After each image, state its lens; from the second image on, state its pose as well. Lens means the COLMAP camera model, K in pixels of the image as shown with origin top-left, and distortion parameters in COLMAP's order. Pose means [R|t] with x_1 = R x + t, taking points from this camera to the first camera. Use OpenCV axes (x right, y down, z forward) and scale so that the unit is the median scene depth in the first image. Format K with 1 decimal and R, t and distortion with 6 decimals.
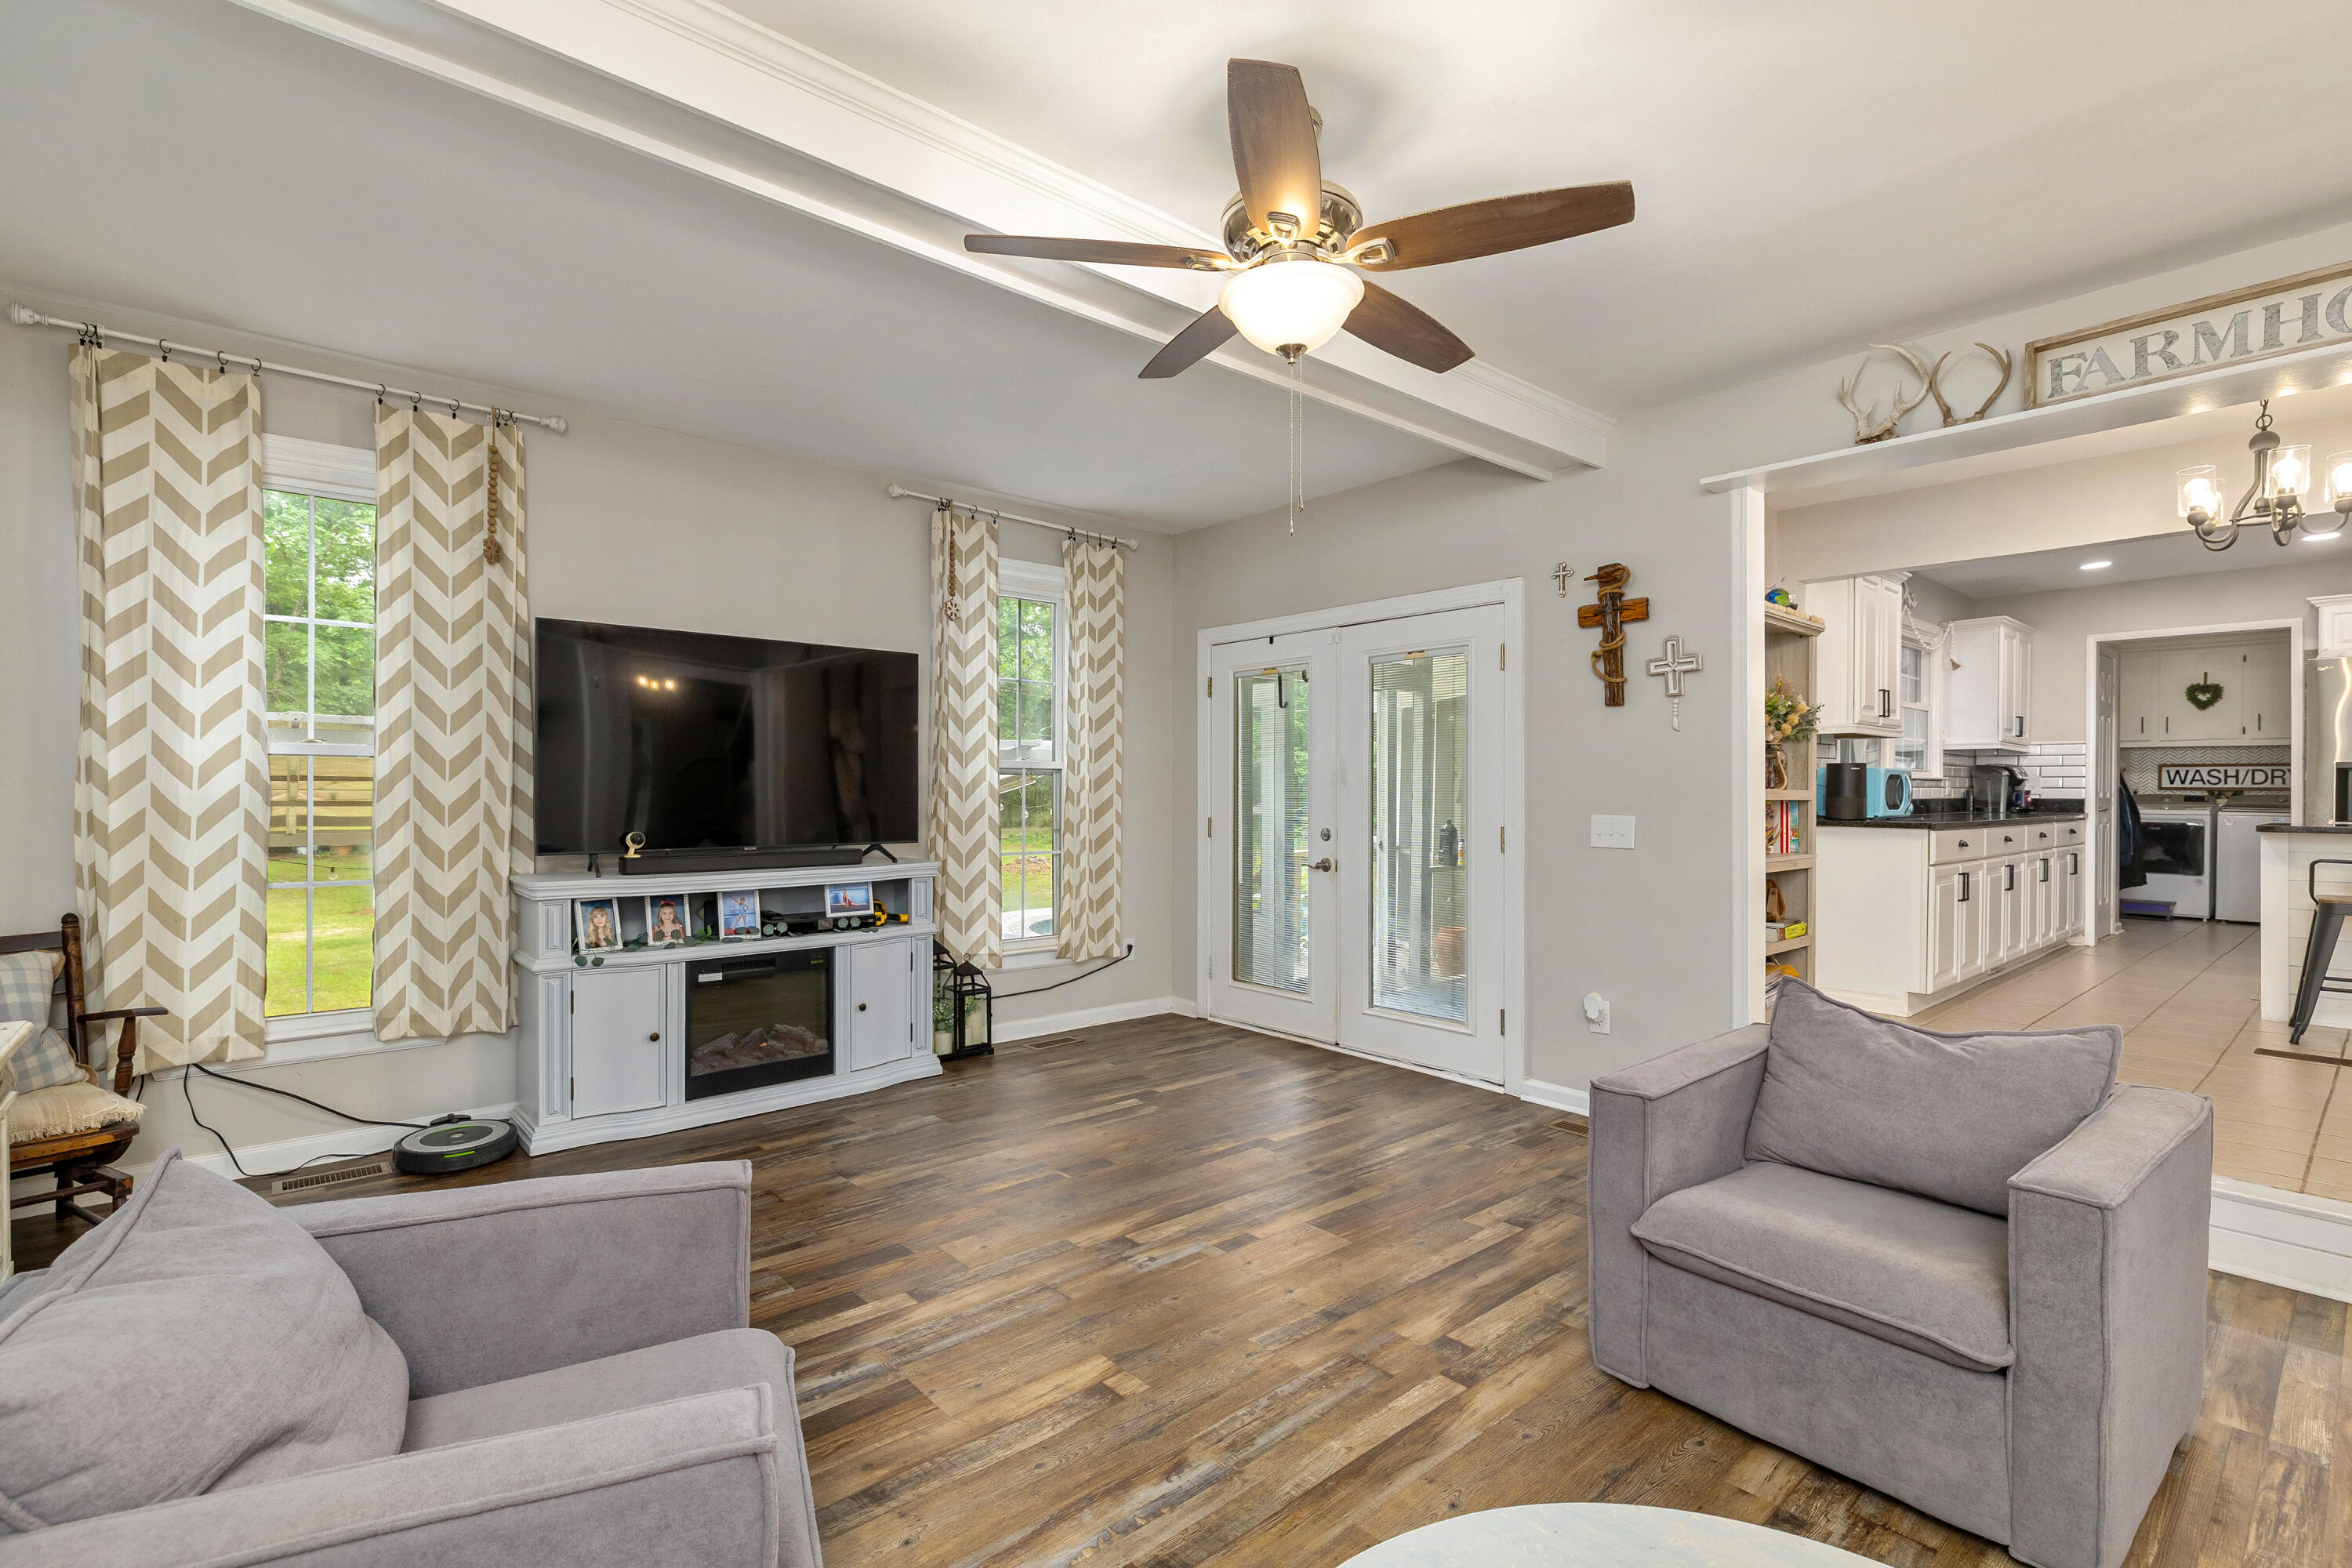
lens RADIAL K [[1044.4, 0, 1189.5], [0, 1044.4, 798.9], [0, 0, 1]] dist [0.000338, -0.000355]
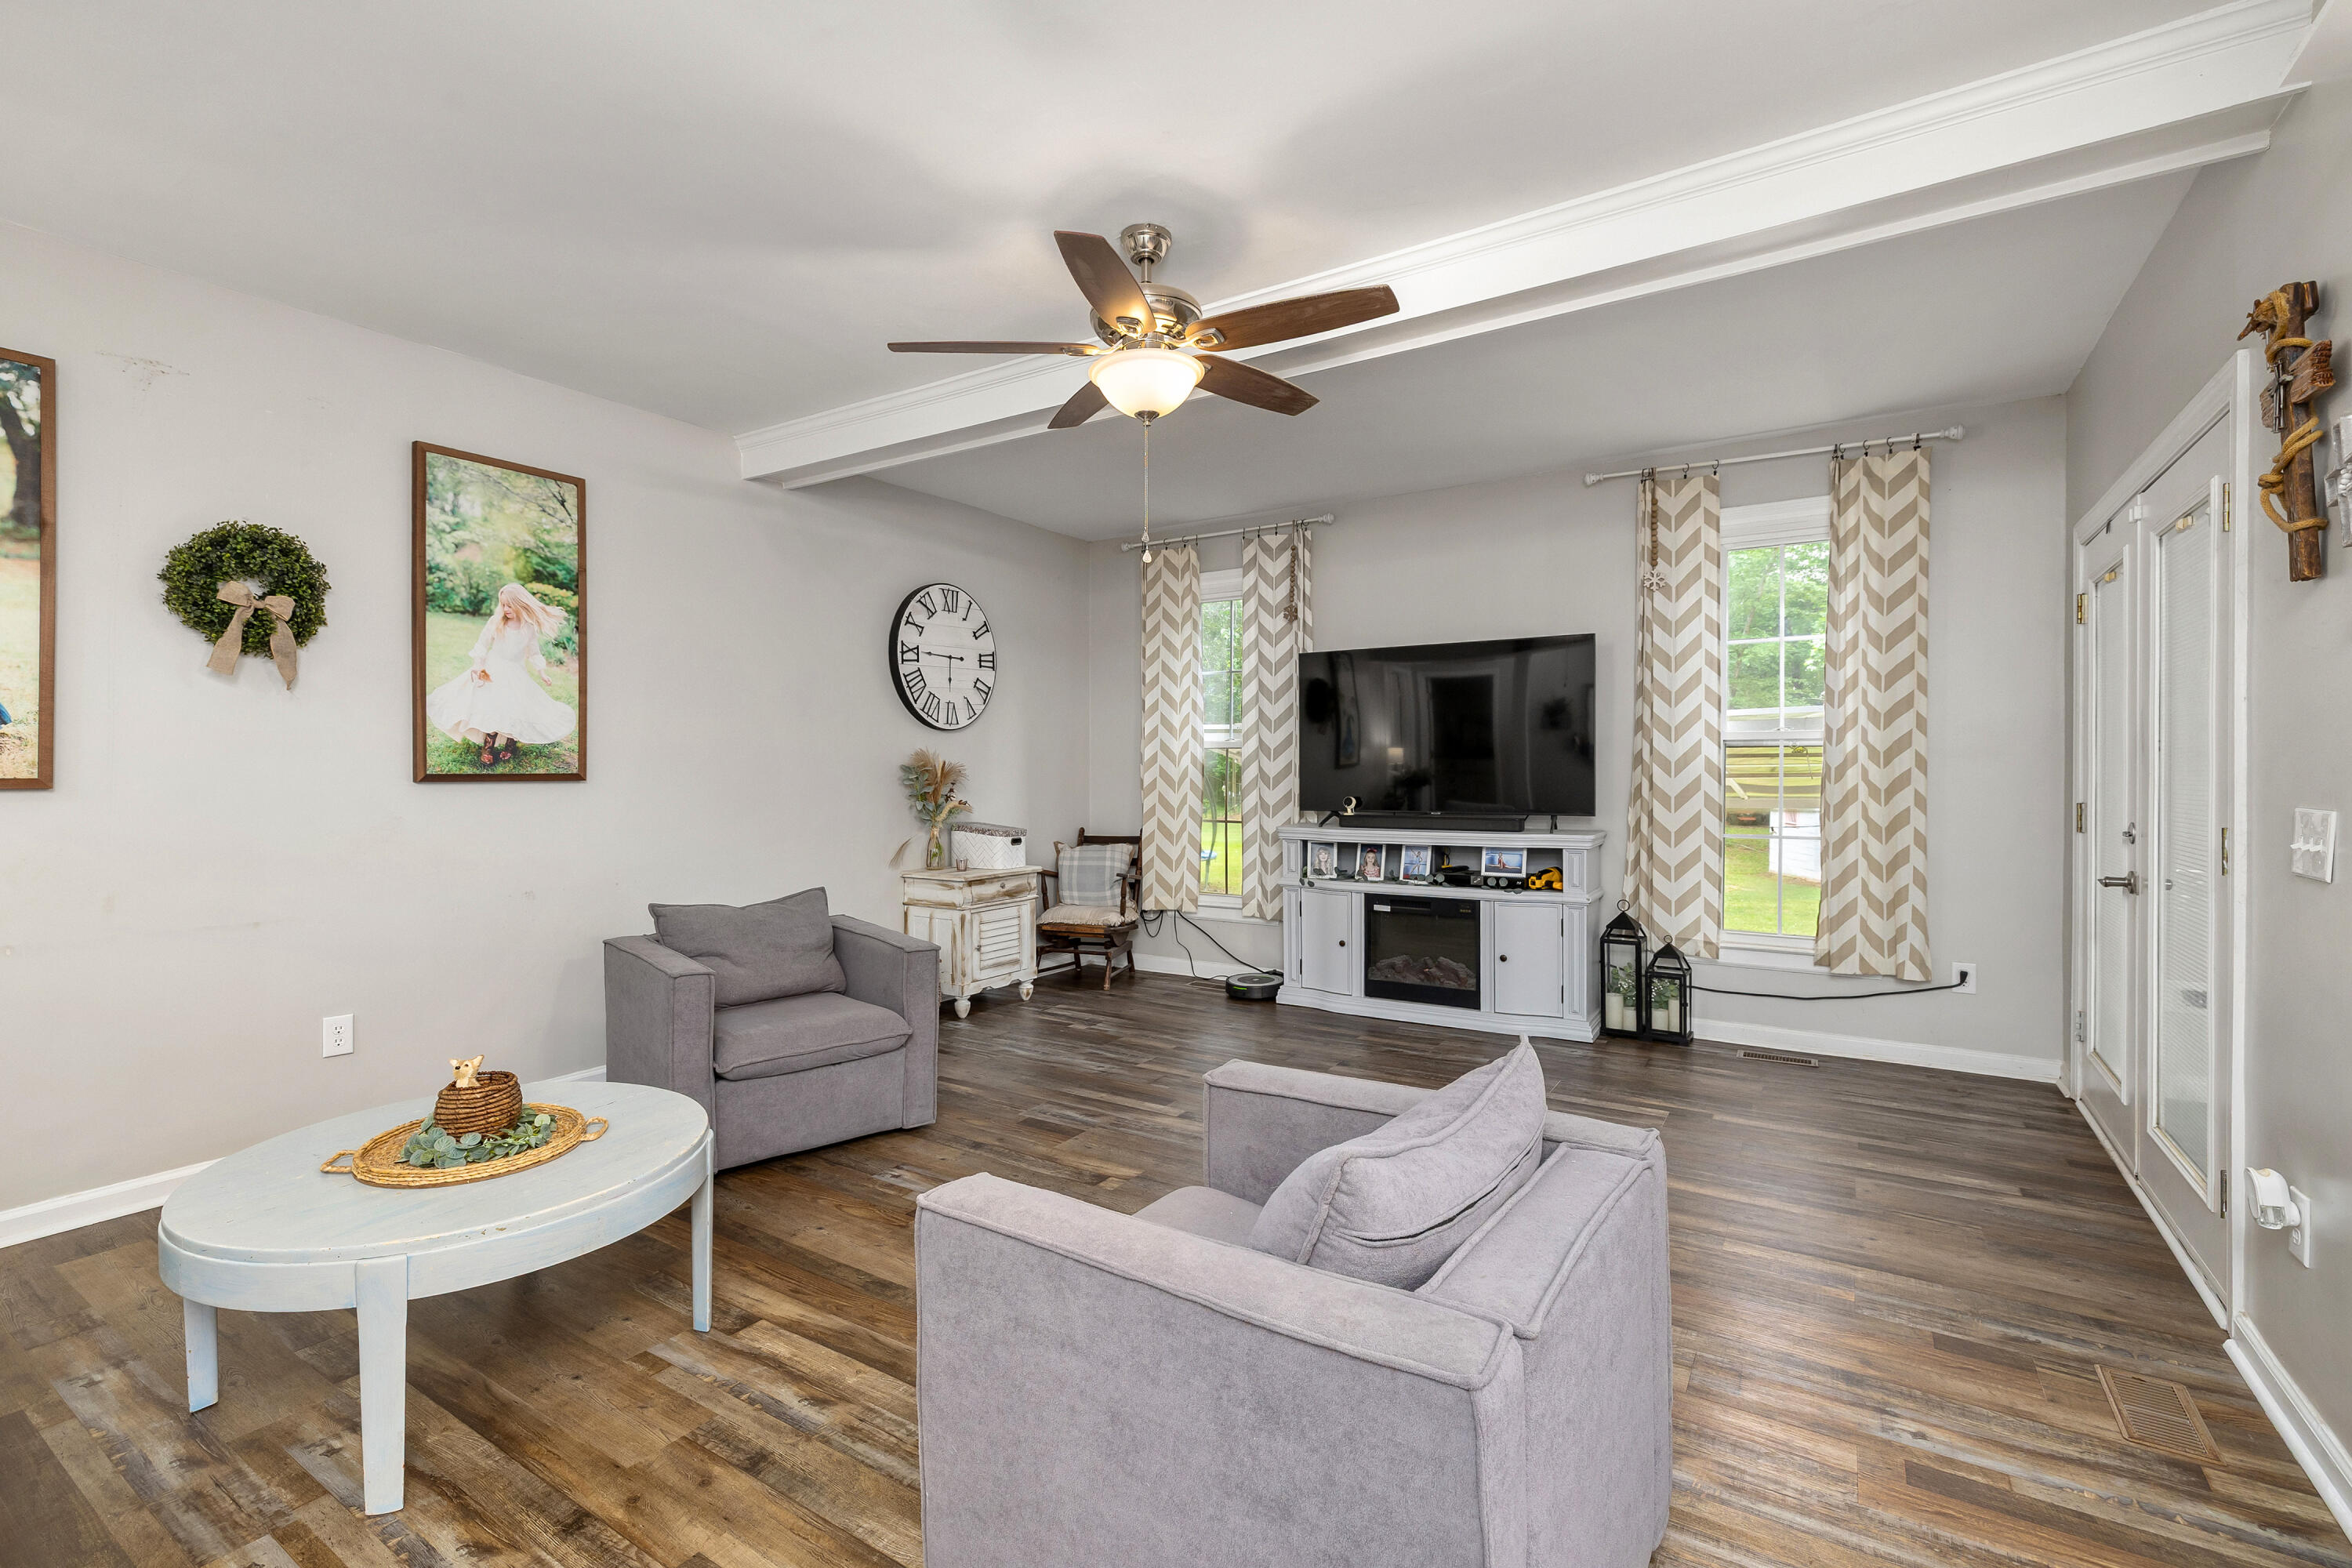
lens RADIAL K [[1044.4, 0, 1188.9], [0, 1044.4, 770.8], [0, 0, 1]] dist [0.000338, -0.000355]
pose [[0.285929, -0.002916, -0.958246, 0.686072], [-0.005361, 0.999975, -0.004643, 0.004669], [0.958236, 0.006465, 0.285907, 0.359812]]
